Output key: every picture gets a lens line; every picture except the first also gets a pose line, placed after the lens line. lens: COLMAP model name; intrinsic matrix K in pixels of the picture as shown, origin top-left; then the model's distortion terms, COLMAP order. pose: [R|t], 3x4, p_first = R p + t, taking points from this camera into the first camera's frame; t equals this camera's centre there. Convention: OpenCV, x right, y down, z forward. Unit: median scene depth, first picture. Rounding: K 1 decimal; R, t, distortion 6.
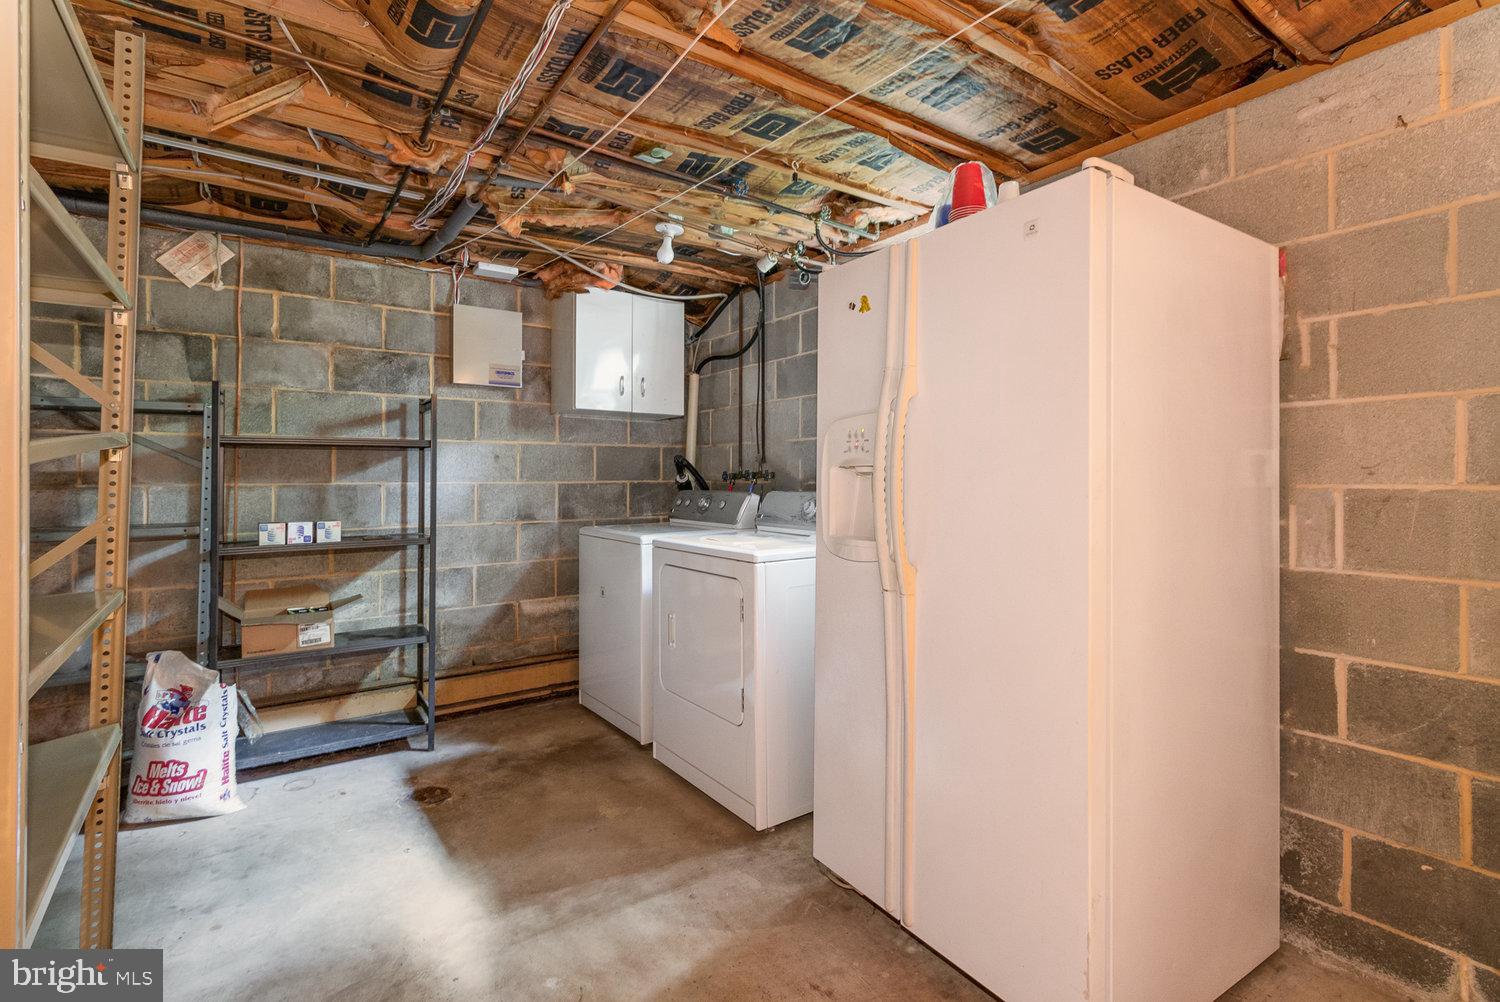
lens RADIAL K [[700.0, 0, 761.6], [0, 700.0, 483.7], [0, 0, 1]] dist [0.000992, 0.001320]
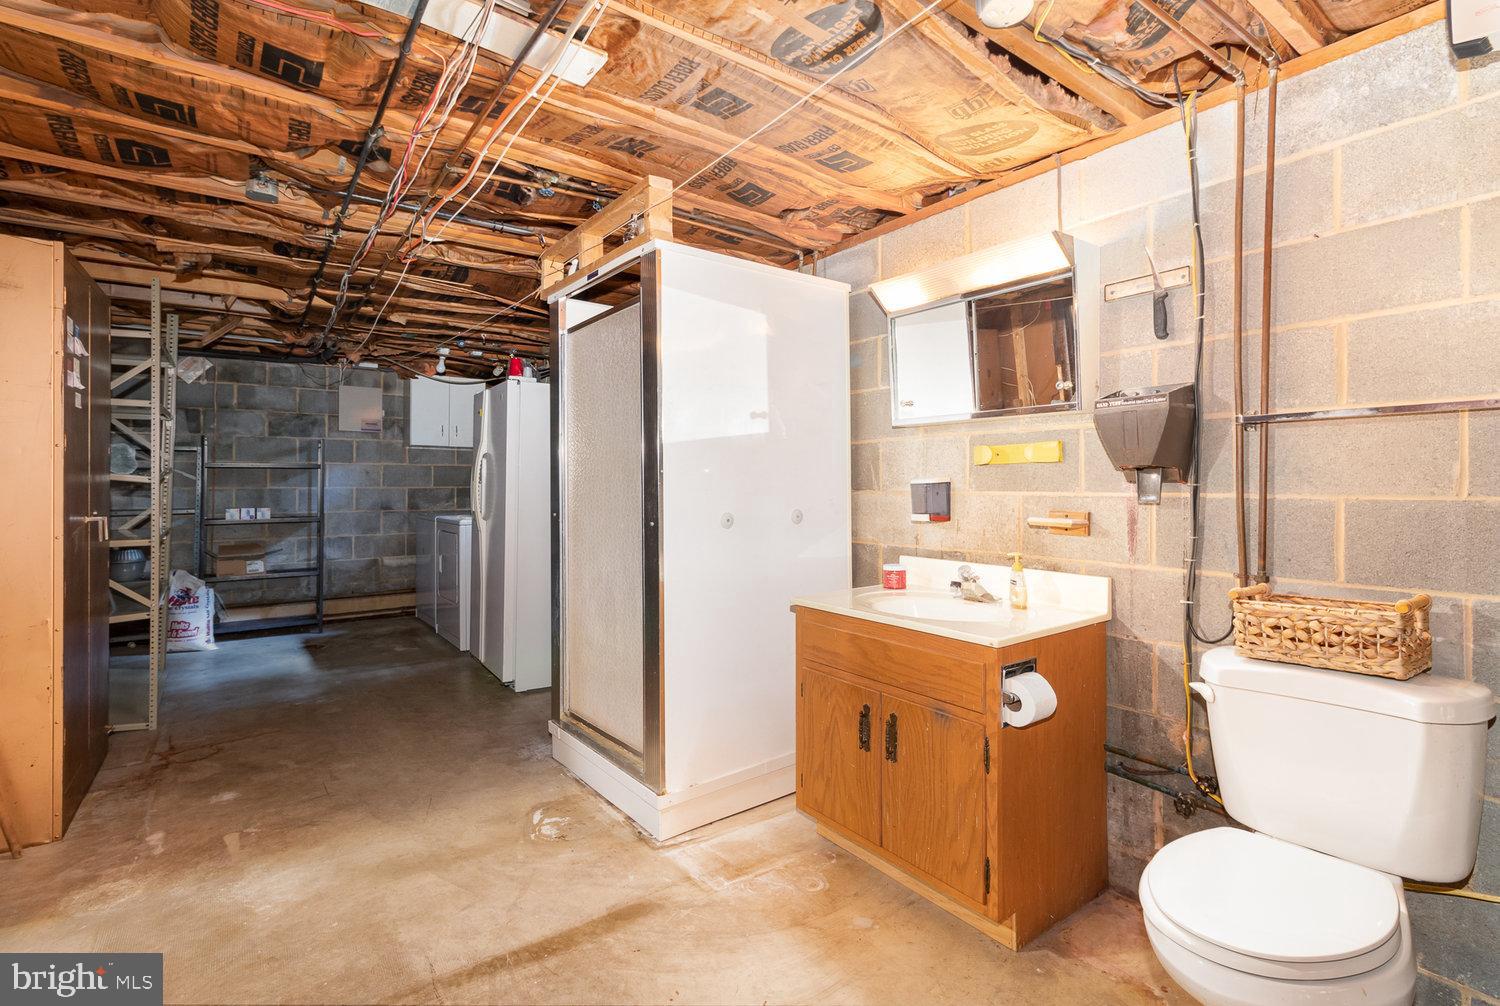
lens RADIAL K [[689.2, 0, 751.2], [0, 689.2, 493.0], [0, 0, 1]] dist [-0.001221, -0.000637]
pose [[0.999813, 0.003597, 0.018991, 0.591184], [-0.003681, 0.999984, 0.004379, 0.000799], [-0.018975, -0.004449, 0.999810, -0.786134]]
